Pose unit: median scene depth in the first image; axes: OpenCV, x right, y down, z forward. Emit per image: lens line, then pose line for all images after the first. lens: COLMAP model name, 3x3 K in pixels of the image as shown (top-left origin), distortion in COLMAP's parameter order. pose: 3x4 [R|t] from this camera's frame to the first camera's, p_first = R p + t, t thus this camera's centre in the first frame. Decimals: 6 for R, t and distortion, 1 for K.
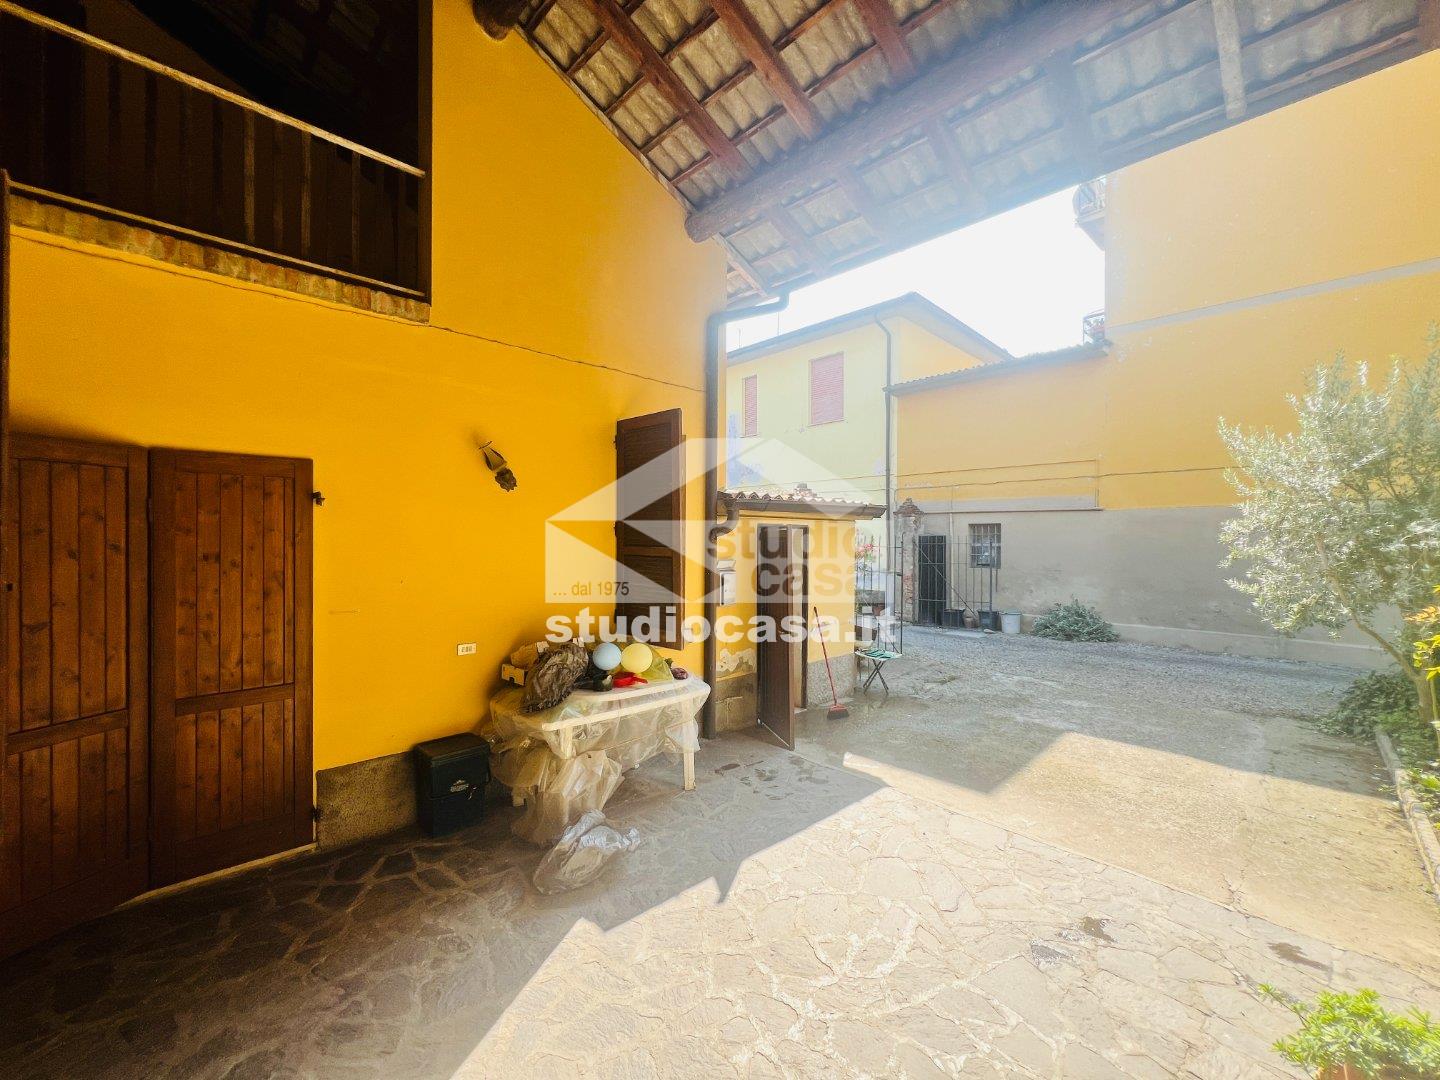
lens RADIAL K [[577.6, 0, 718.0], [0, 577.6, 541.2], [0, 0, 1]] dist [0.000148, 0.000477]
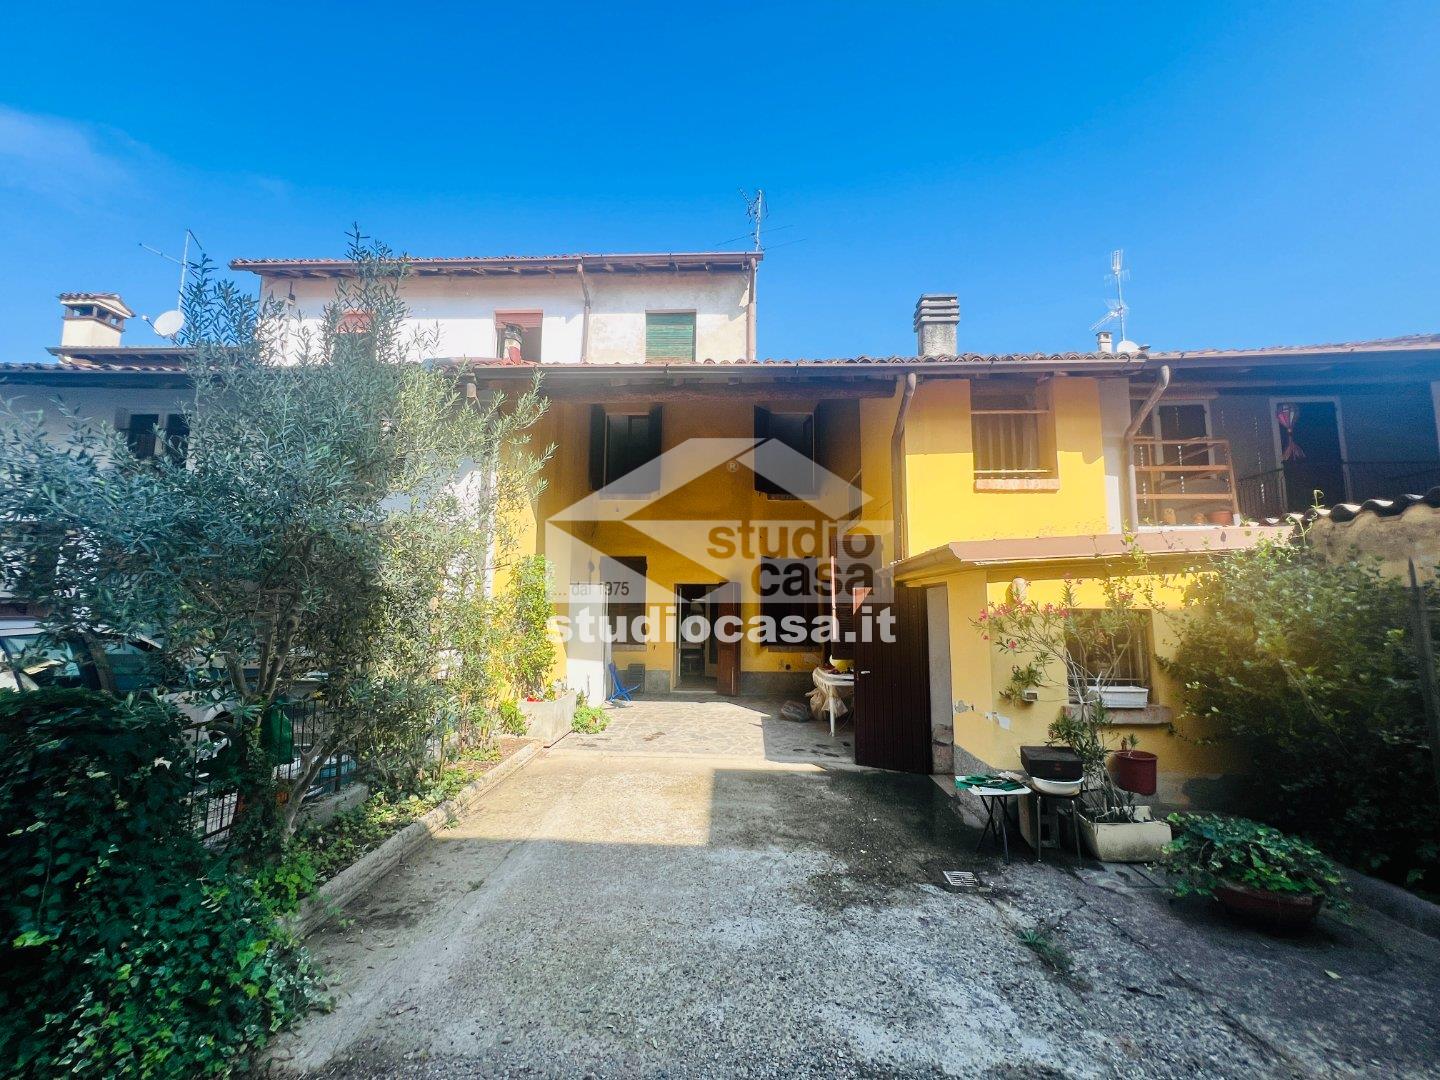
lens RADIAL K [[577.6, 0, 718.0], [0, 577.6, 541.2], [0, 0, 1]] dist [0.000148, 0.000477]
pose [[-0.717307, -0.087996, -0.691178, 1.547715], [-0.010688, 0.993266, -0.115364, 0.029455], [0.696675, -0.075364, -0.713417, 2.105685]]
